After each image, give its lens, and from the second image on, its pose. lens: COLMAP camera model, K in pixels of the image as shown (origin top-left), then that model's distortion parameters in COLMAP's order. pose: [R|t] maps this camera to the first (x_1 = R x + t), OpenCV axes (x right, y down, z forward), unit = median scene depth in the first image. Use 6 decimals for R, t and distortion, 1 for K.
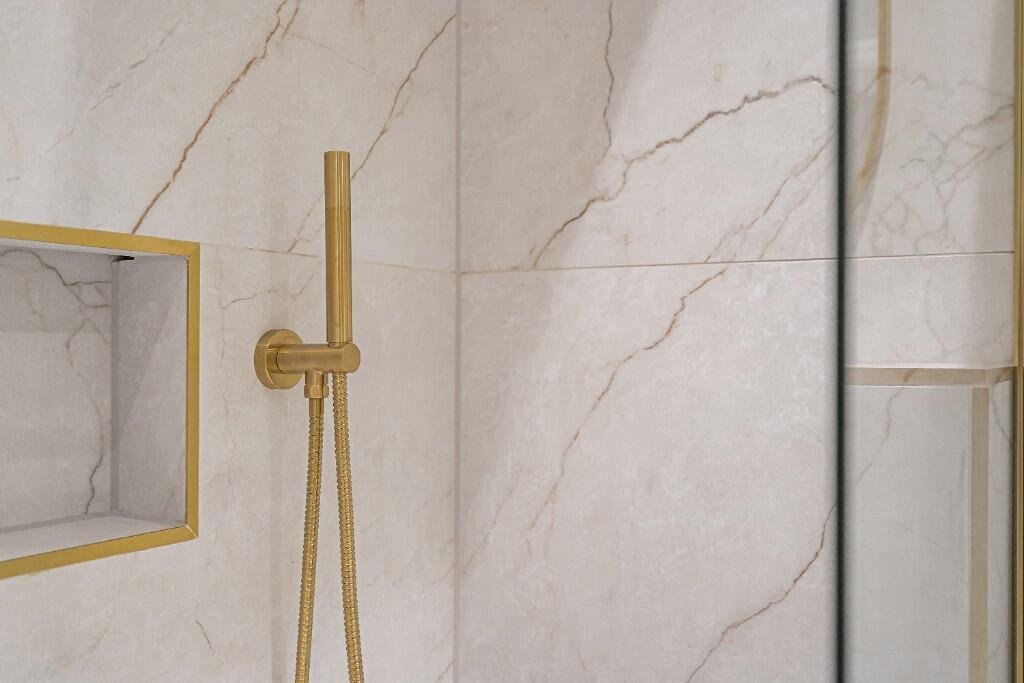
lens RADIAL K [[1009.8, 0, 505.2], [0, 1009.8, 335.8], [0, 0, 1]] dist [0.021007, 0.000000]
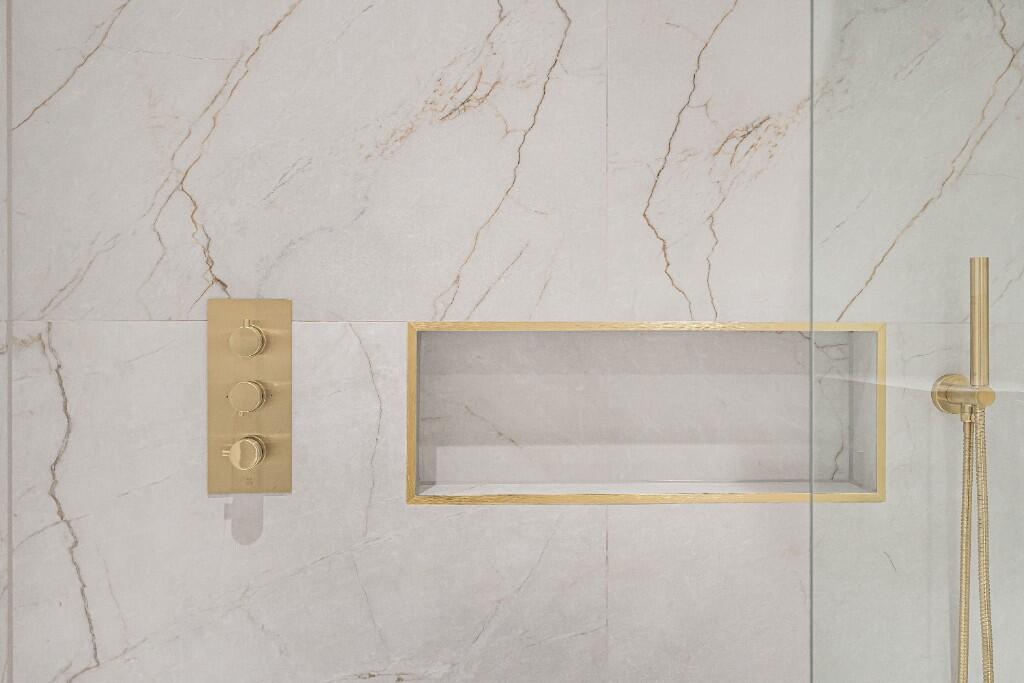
lens RADIAL K [[1009.8, 0, 509.5], [0, 1009.8, 336.0], [0, 0, 1]] dist [0.021007, 0.000000]
pose [[0.558080, 0.001569, -0.829785, 0.686596], [0.004423, 0.999978, 0.004866, -0.076705], [0.829775, -0.006386, 0.558061, -0.404692]]
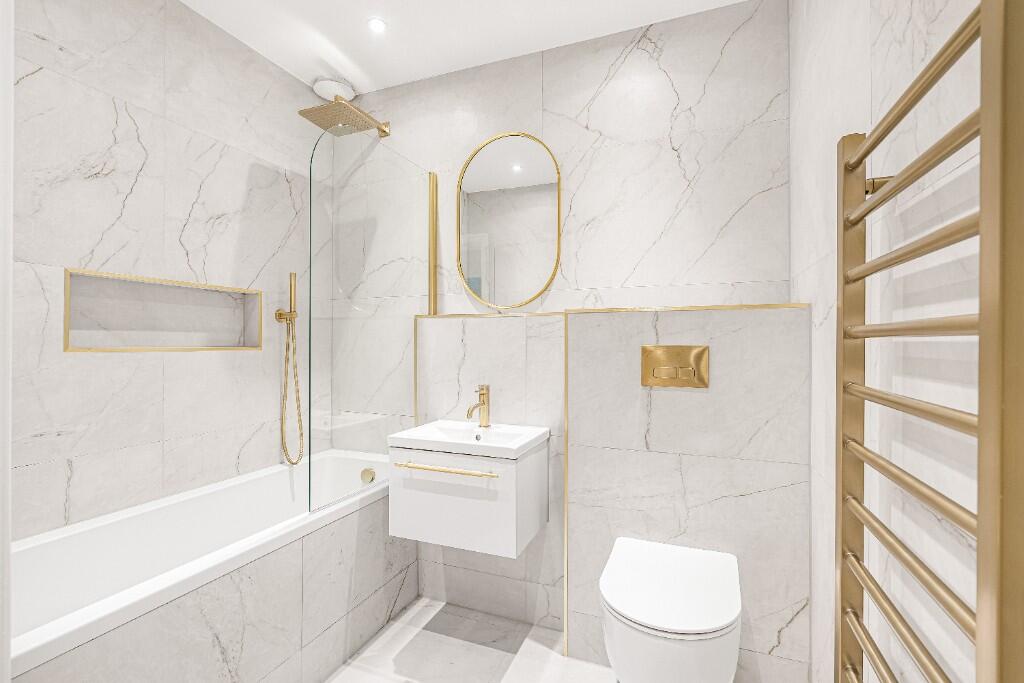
lens RADIAL K [[462.9, 0, 502.1], [0, 462.9, 339.1], [0, 0, 1]] dist [0.005339, 0.001113]
pose [[0.992215, 0.000113, 0.124539, 0.557003], [-0.000105, 1.000000, -0.000067, 0.137287], [-0.124539, 0.000053, 0.992215, -1.340758]]
